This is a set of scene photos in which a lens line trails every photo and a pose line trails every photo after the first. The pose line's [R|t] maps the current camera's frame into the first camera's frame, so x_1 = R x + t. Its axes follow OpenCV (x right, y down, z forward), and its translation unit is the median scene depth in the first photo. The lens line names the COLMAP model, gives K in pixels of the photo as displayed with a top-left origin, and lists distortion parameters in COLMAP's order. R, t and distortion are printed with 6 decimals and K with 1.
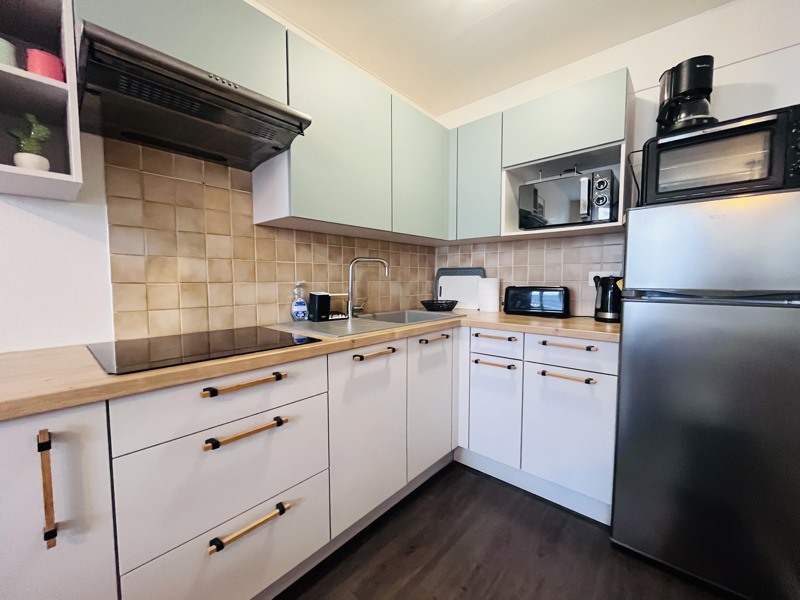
lens RADIAL K [[324.1, 0, 401.7], [0, 324.1, 302.1], [0, 0, 1]] dist [0.000589, -0.000035]
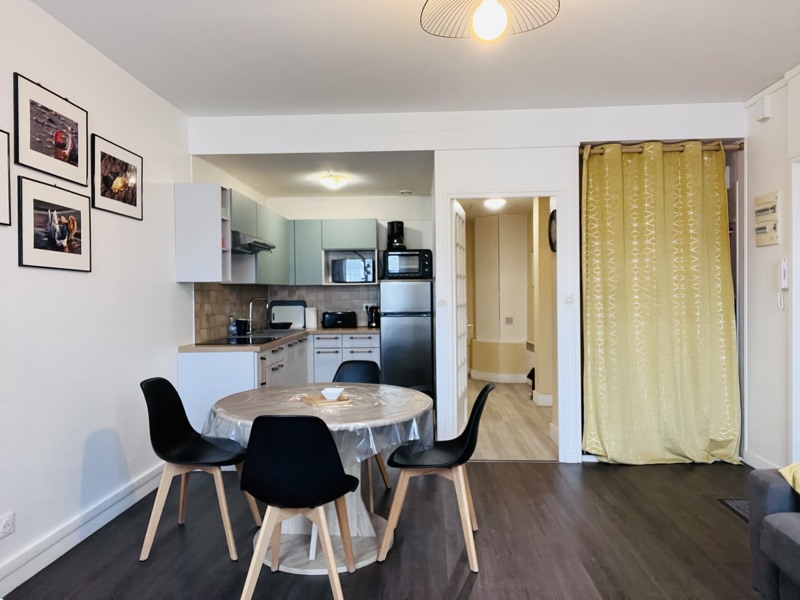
lens RADIAL K [[537.8, 0, 399.7], [0, 537.8, 298.2], [0, 0, 1]] dist [0.000086, -0.000310]
pose [[0.781564, -0.014061, 0.623667, -1.357320], [0.056608, 0.997220, -0.048456, 0.046116], [-0.621252, 0.073176, 0.780187, -1.777685]]
